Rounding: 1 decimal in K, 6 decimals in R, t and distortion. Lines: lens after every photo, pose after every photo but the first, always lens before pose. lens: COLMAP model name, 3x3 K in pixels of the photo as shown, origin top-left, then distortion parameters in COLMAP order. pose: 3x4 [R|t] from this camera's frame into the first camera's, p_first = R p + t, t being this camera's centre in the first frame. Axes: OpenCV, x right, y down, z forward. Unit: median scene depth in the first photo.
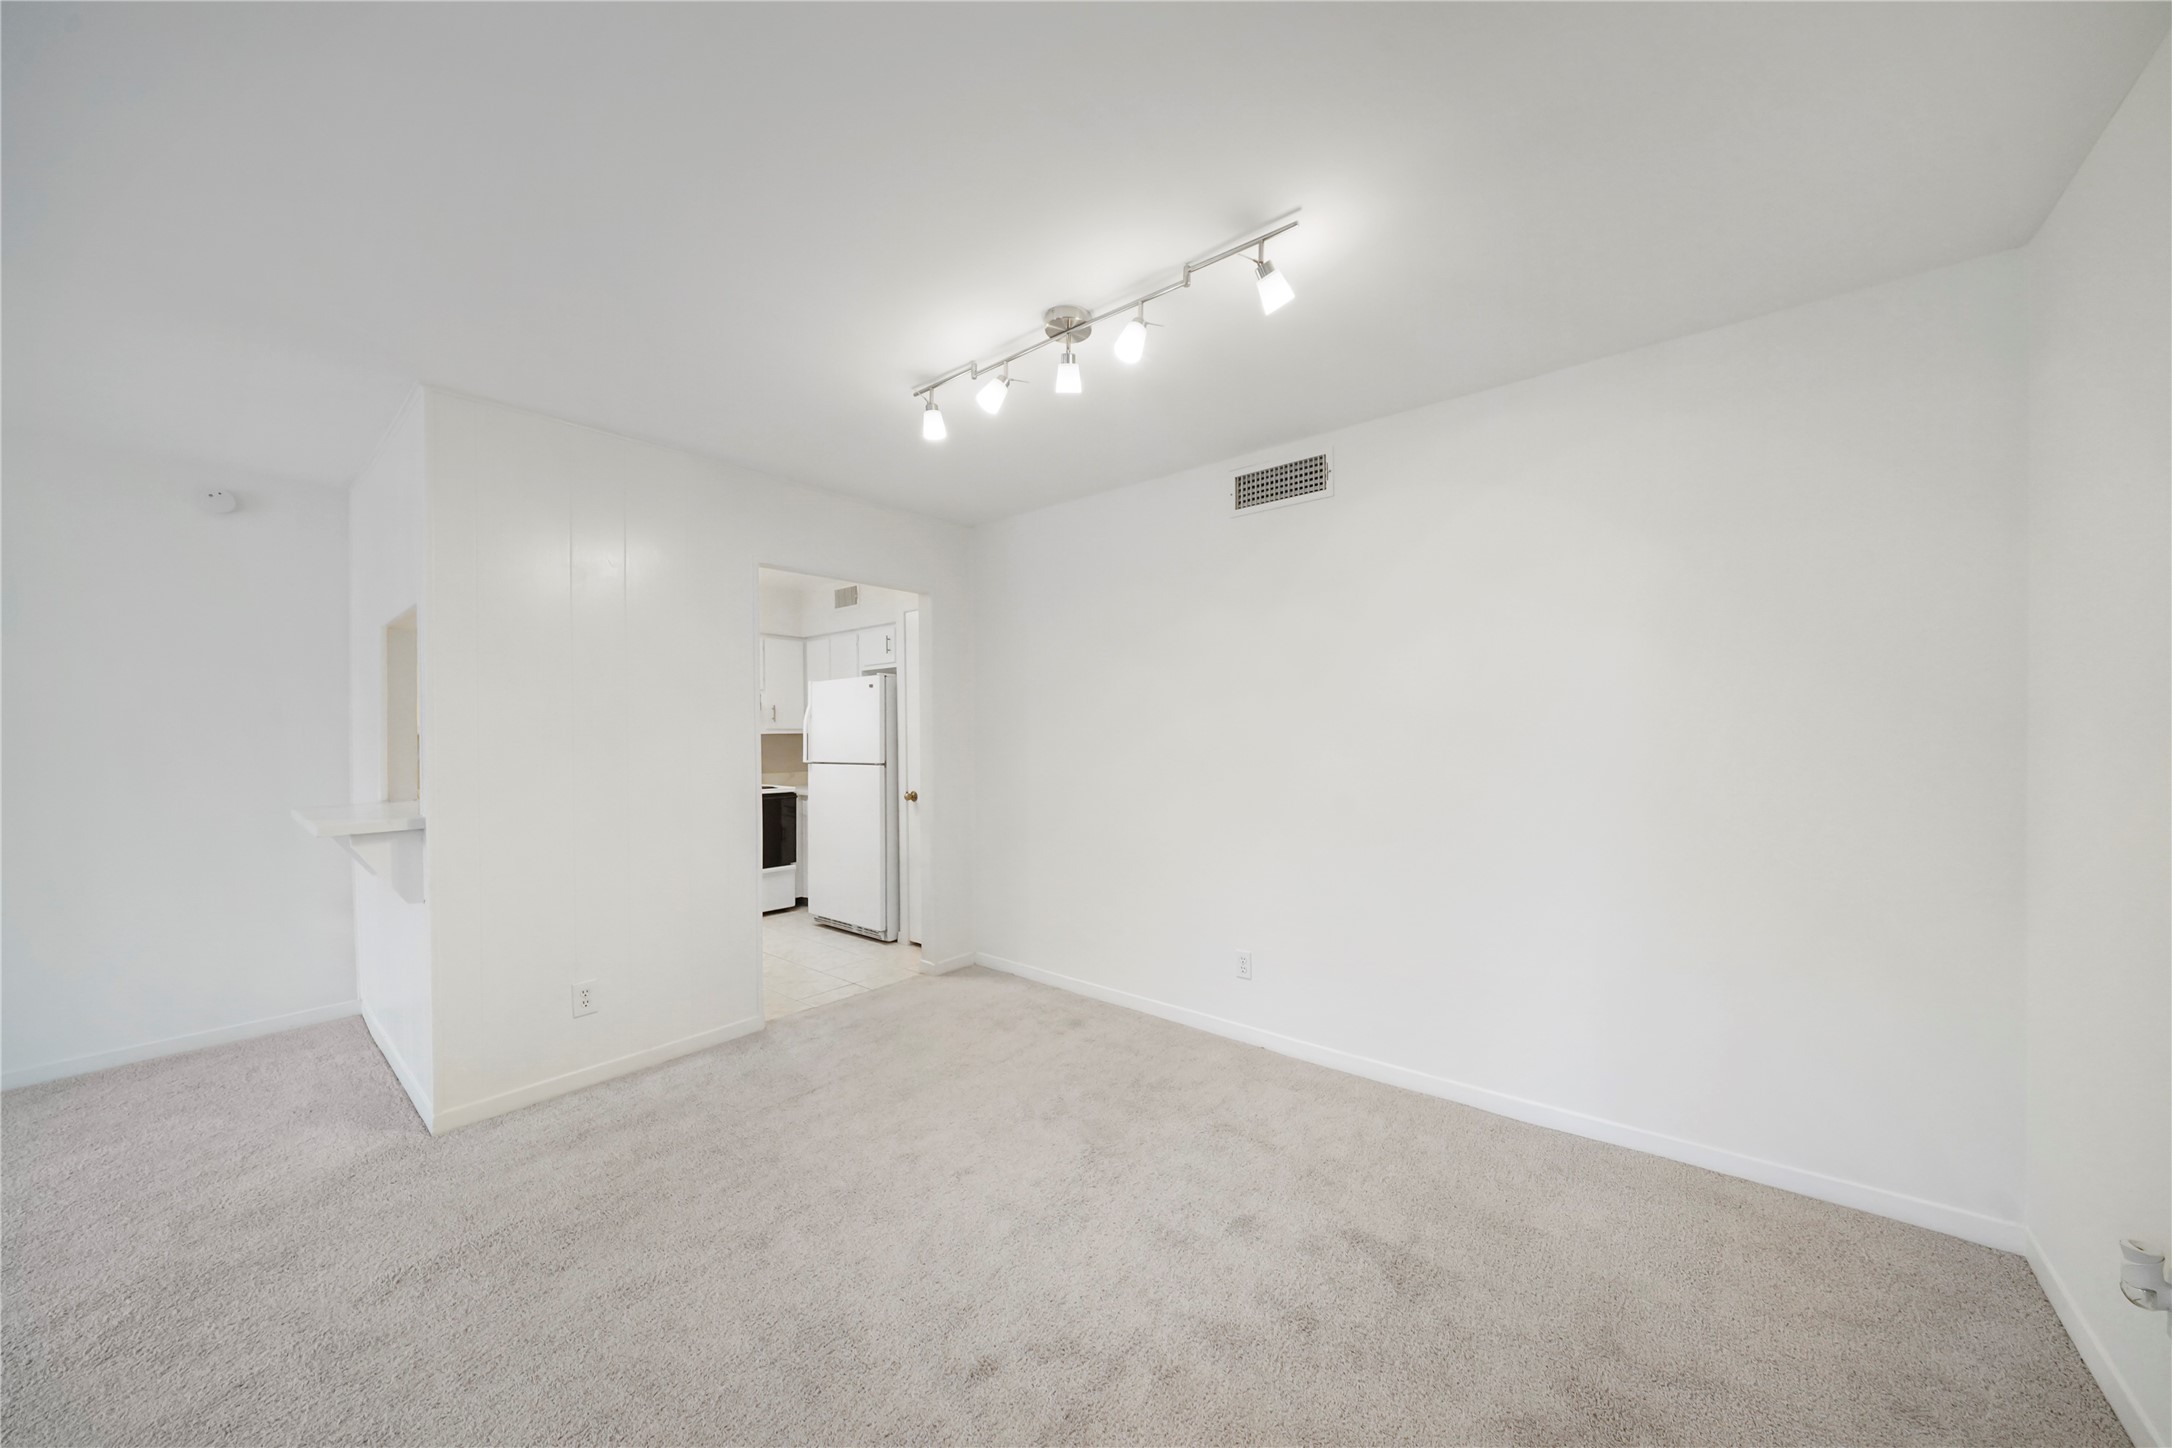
lens RADIAL K [[764.7, 0, 1080.2], [0, 764.7, 755.9], [0, 0, 1]] dist [-0.006210, -0.000175]
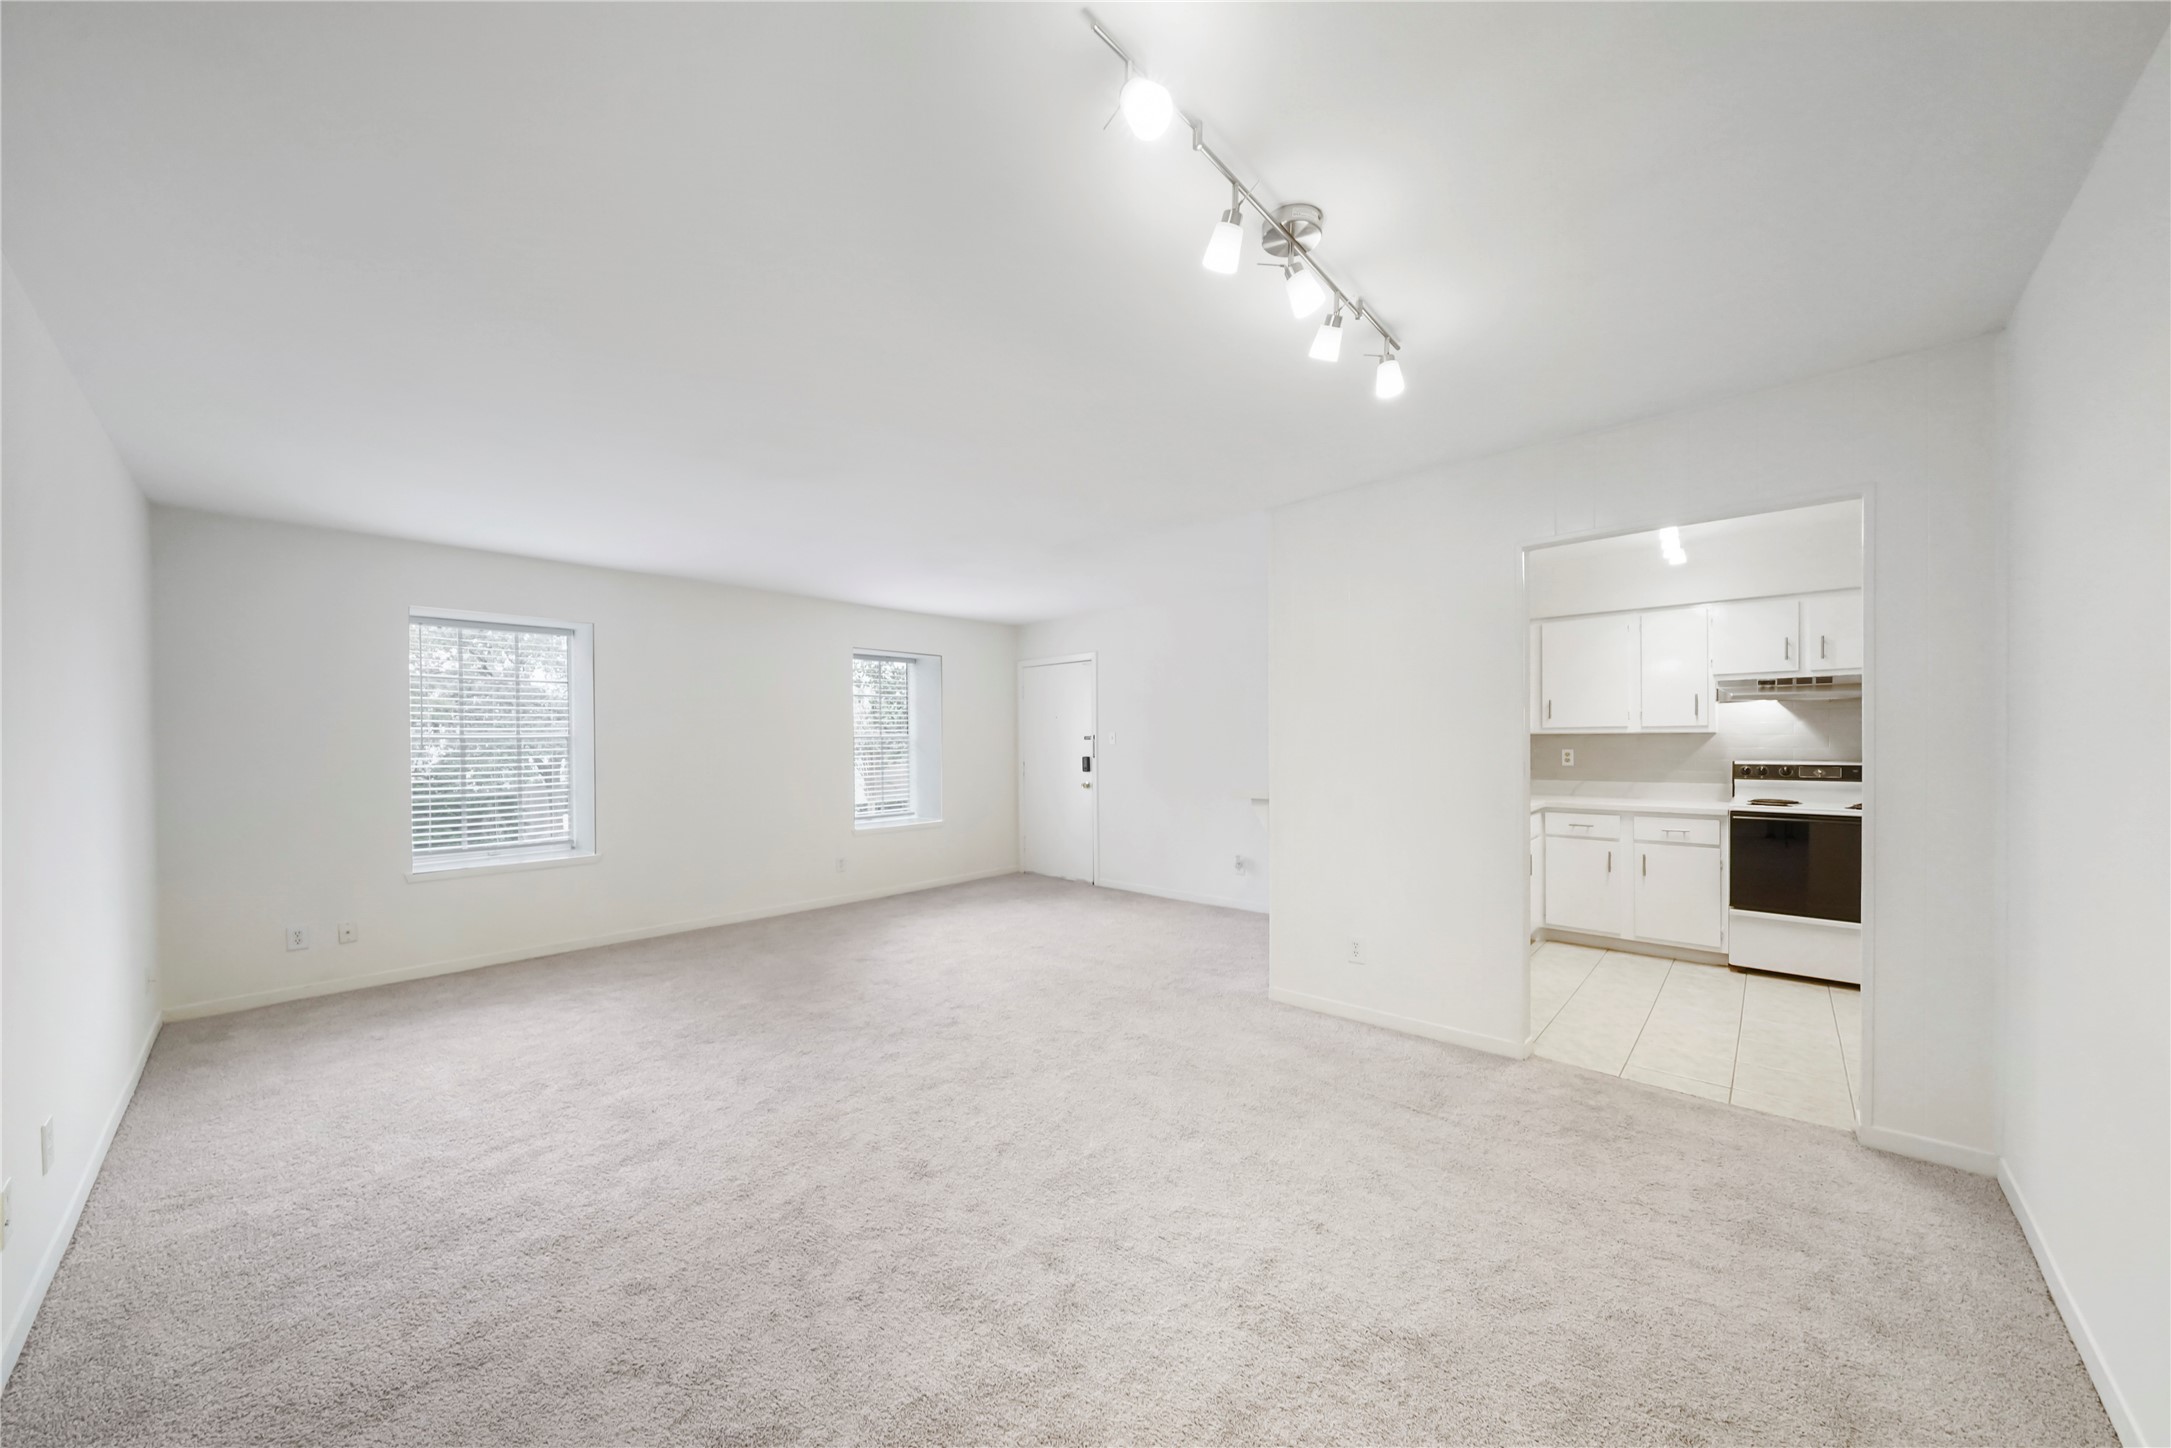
lens RADIAL K [[764.3, 0, 1079.7], [0, 764.3, 755.9], [0, 0, 1]] dist [-0.006210, -0.000175]
pose [[-0.050019, 0.033163, -0.998198, 0.556092], [-0.020779, 0.999198, 0.034237, -0.025142], [0.998532, 0.022454, -0.049290, 0.567157]]
